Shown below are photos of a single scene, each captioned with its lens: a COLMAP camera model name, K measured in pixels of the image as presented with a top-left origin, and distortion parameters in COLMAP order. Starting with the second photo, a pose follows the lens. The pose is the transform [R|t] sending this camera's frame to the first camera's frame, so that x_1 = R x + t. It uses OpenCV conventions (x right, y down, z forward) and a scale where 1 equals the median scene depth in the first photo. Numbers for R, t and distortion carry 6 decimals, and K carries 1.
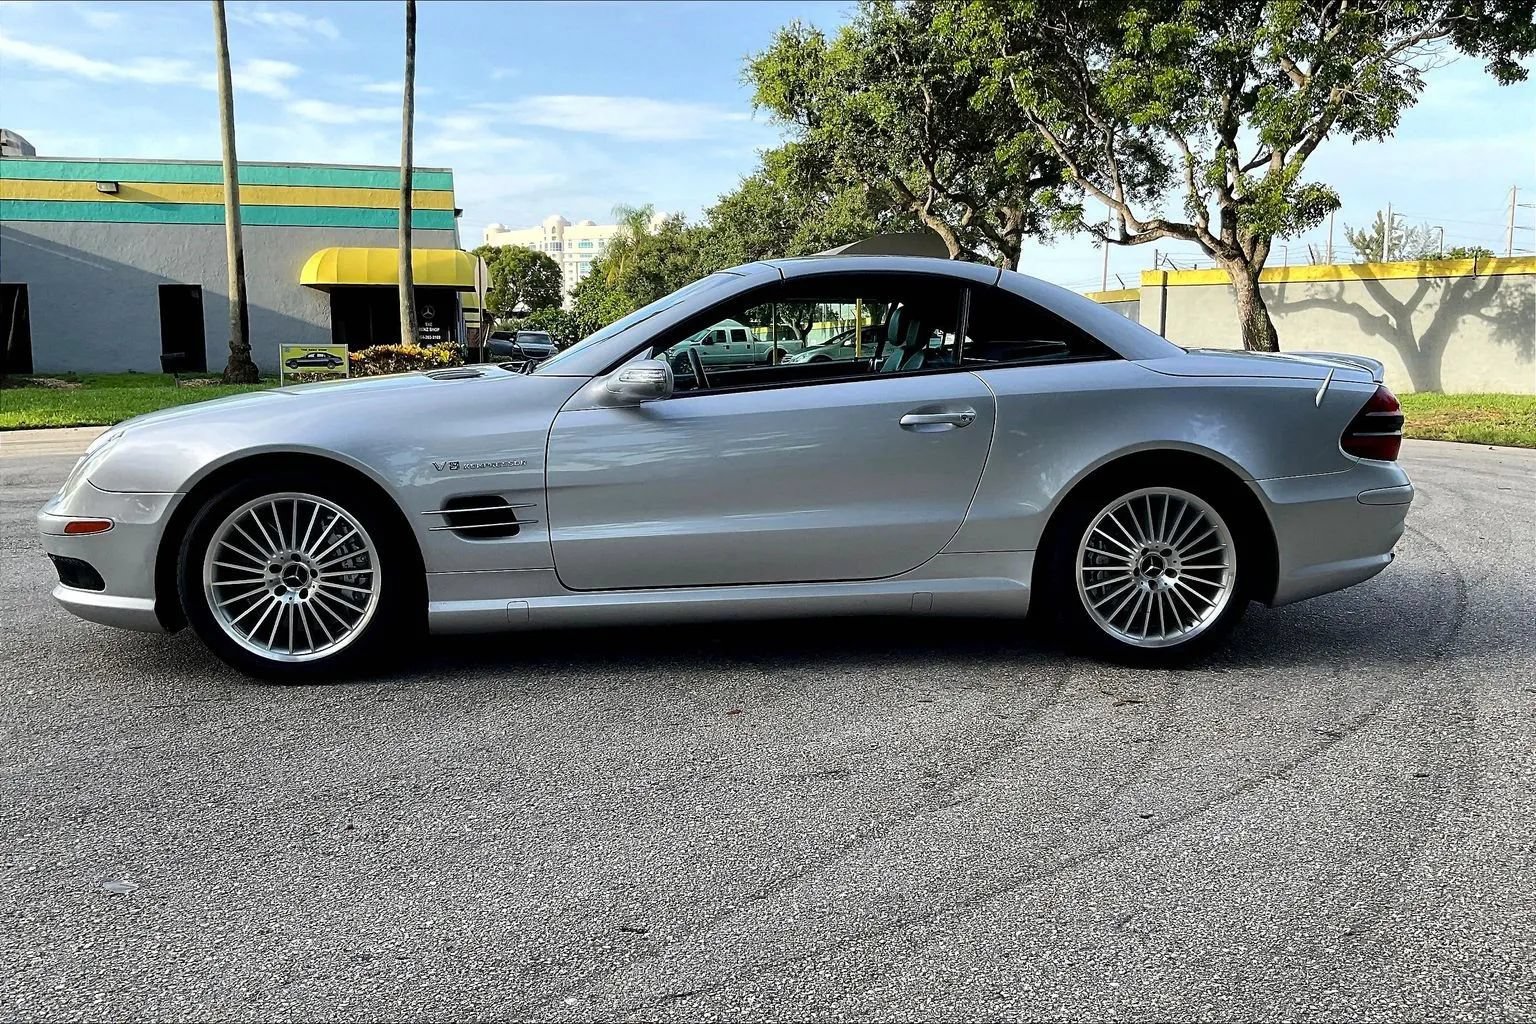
lens RADIAL K [[1279.7, 0, 769.3], [0, 1279.7, 501.1], [0, 0, 1]] dist [0.028763, -0.094364]
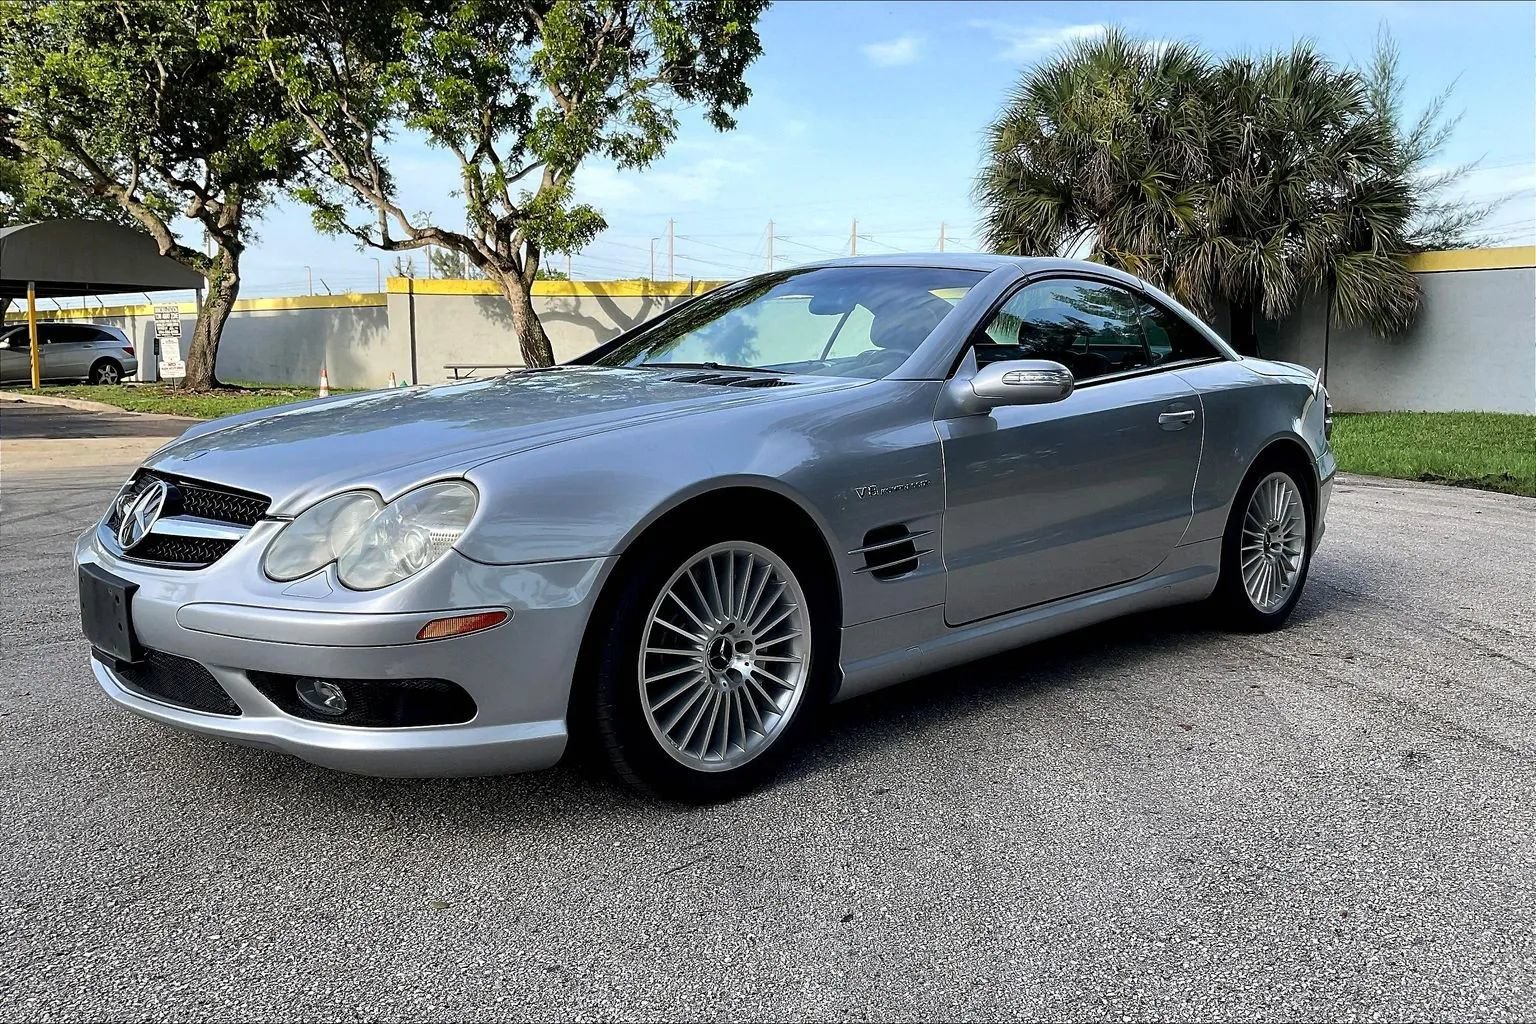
lens RADIAL K [[1279.7, 0, 769.3], [0, 1279.7, 501.1], [0, 0, 1]] dist [0.028763, -0.094364]
pose [[0.773233, -0.061821, 0.631101, -0.139734], [0.066352, 0.997661, 0.016432, -0.006804], [-0.630641, 0.029169, 0.775526, 0.072128]]
